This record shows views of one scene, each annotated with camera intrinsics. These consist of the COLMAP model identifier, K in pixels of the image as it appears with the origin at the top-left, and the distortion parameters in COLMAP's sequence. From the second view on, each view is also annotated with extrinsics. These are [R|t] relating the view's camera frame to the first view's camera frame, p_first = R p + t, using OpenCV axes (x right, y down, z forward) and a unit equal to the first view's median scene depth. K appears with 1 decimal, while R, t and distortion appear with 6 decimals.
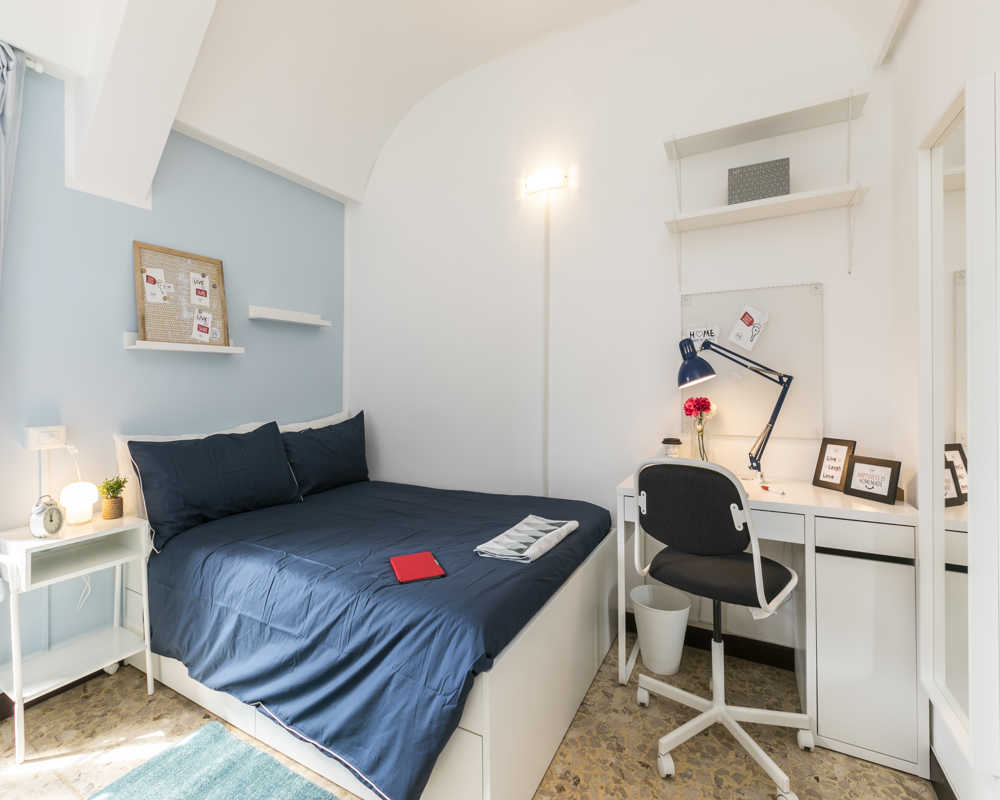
lens RADIAL K [[460.4, 0, 484.9], [0, 460.4, 379.6], [0, 0, 1]] dist [0.001815, 0.000150]
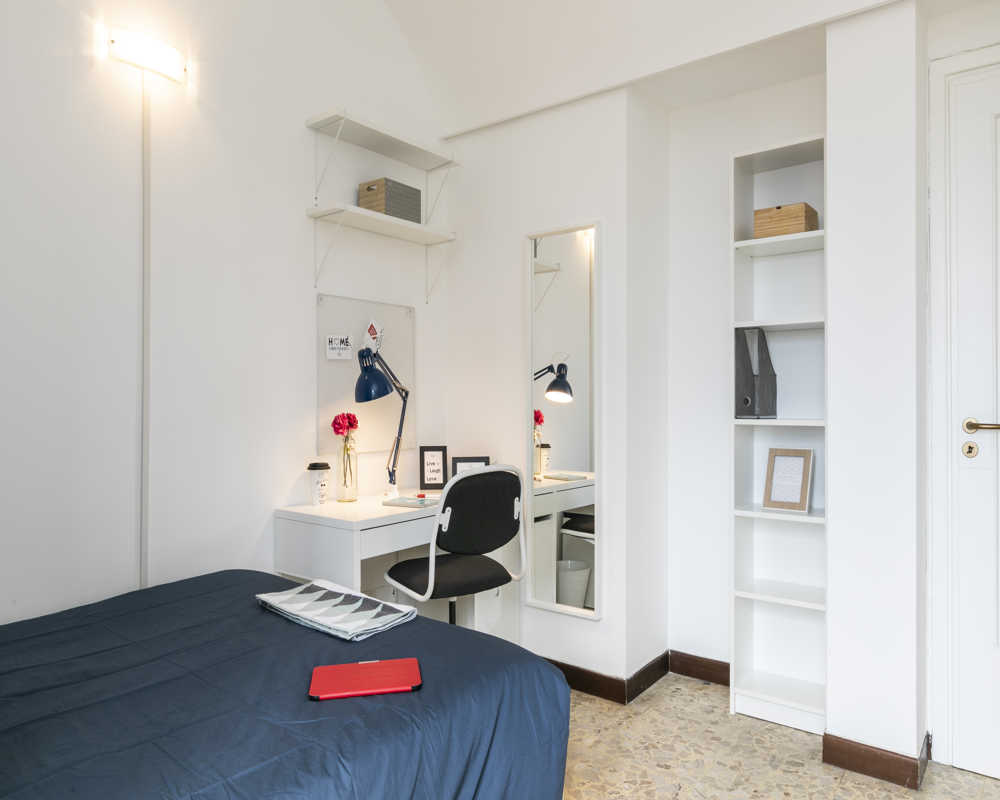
lens RADIAL K [[690.2, 0, 500.0], [0, 690.2, 400.0], [0, 0, 1]] dist [0.000611, 0.000519]
pose [[0.155243, -0.001609, 0.987875, -0.873444], [-0.009445, 0.999951, 0.003113, 0.005267], [-0.987831, -0.009814, 0.155220, 0.529747]]
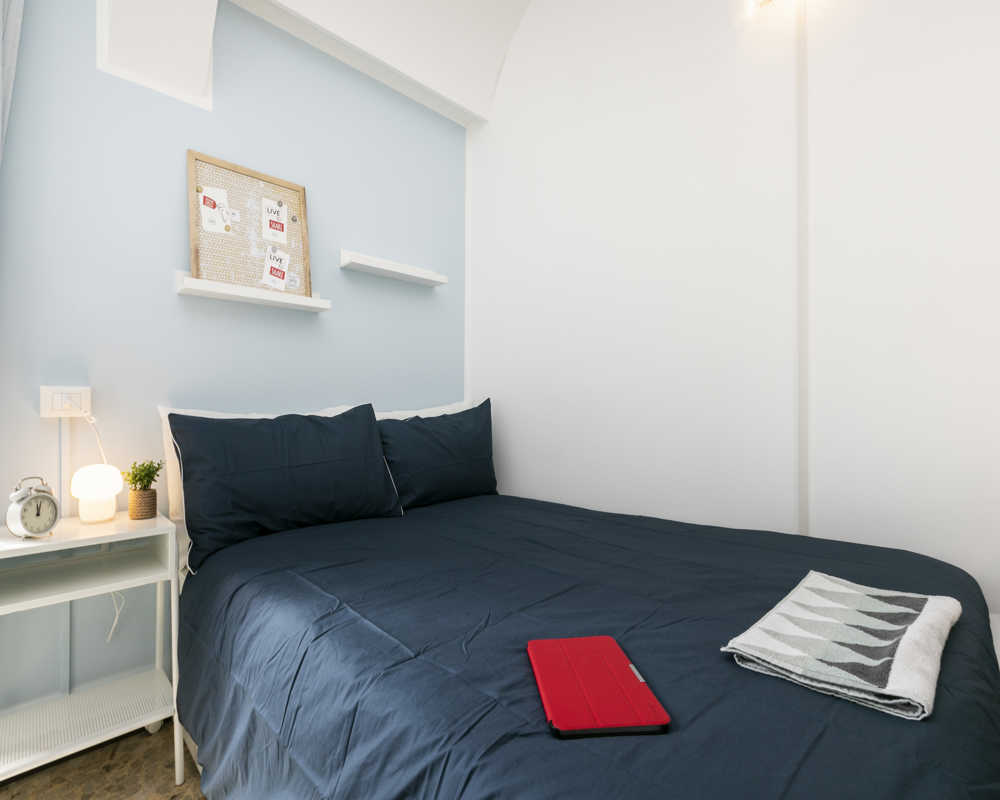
lens RADIAL K [[473.3, 0, 480.4], [0, 473.3, 401.4], [0, 0, 1]] dist [0.002153, 0.000670]
pose [[0.955480, -0.005602, -0.295003, -0.090899], [0.002533, 0.999939, -0.010784, 0.125781], [0.295045, 0.009556, 0.955435, 0.441242]]
